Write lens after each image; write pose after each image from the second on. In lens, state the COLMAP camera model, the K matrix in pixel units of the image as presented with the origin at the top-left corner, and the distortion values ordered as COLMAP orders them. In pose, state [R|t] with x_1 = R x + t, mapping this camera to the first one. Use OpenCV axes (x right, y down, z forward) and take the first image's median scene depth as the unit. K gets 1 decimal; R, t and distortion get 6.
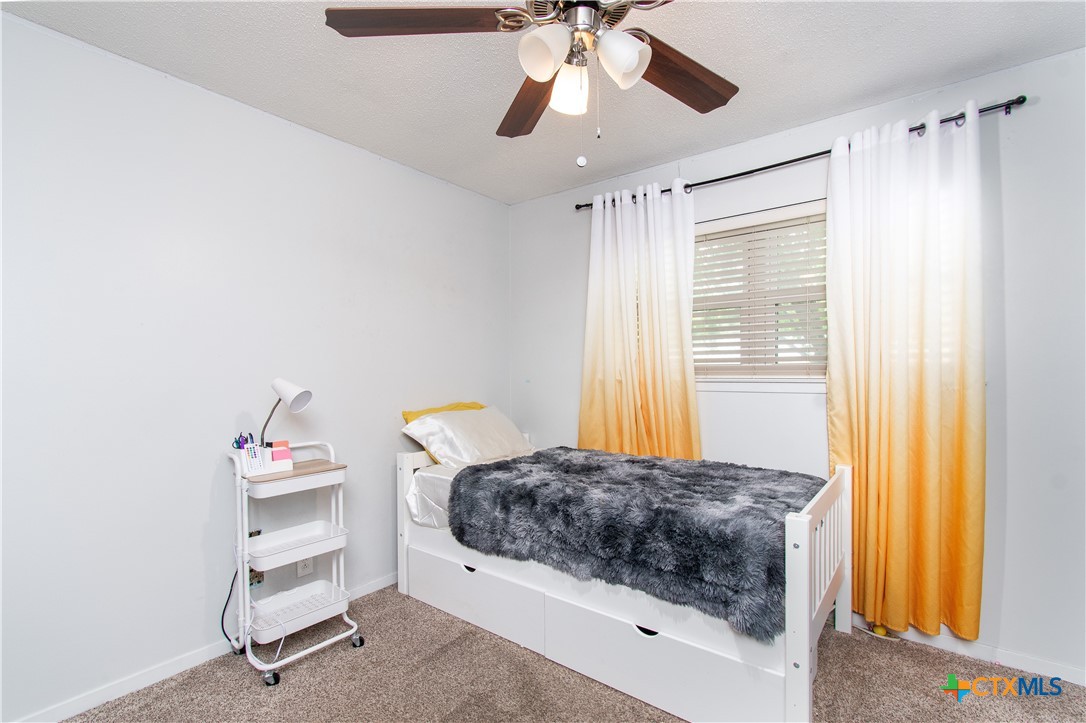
lens RADIAL K [[485.8, 0, 523.6], [0, 485.8, 381.3], [0, 0, 1]] dist [0.002025, -0.000038]
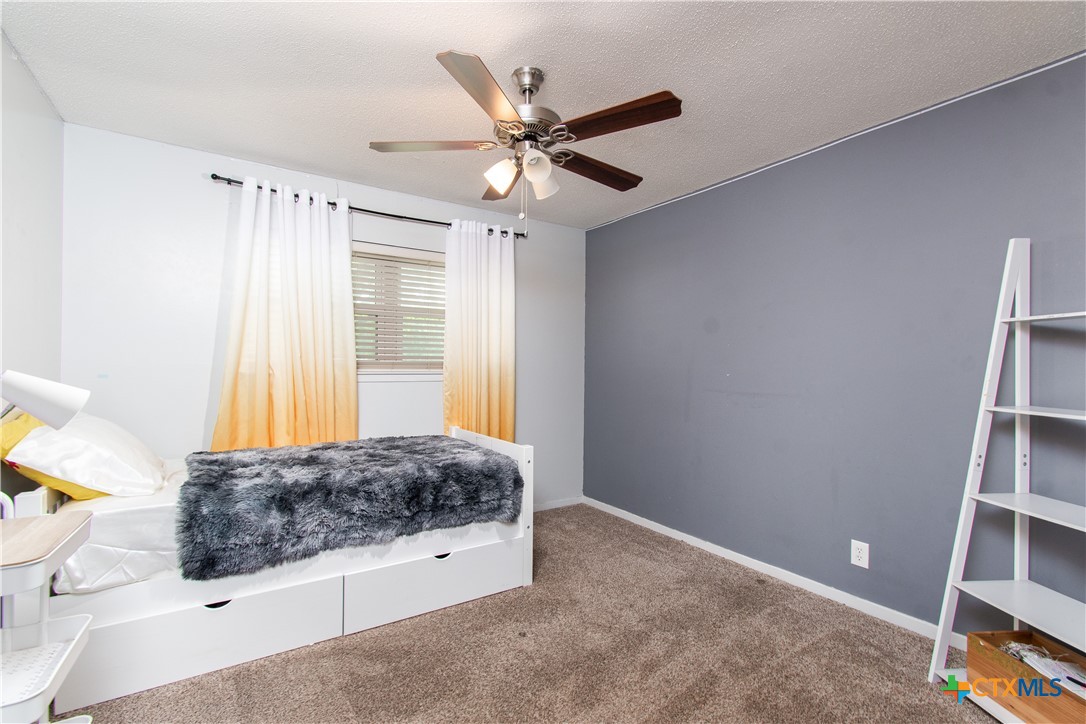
lens RADIAL K [[485.8, 0, 540.0], [0, 485.8, 366.8], [0, 0, 1]] dist [0.002025, -0.000038]
pose [[0.331868, 0.006495, 0.943303, -0.833187], [0.010423, 0.999890, -0.010552, 0.000441], [-0.943268, 0.013334, 0.331764, 0.250699]]
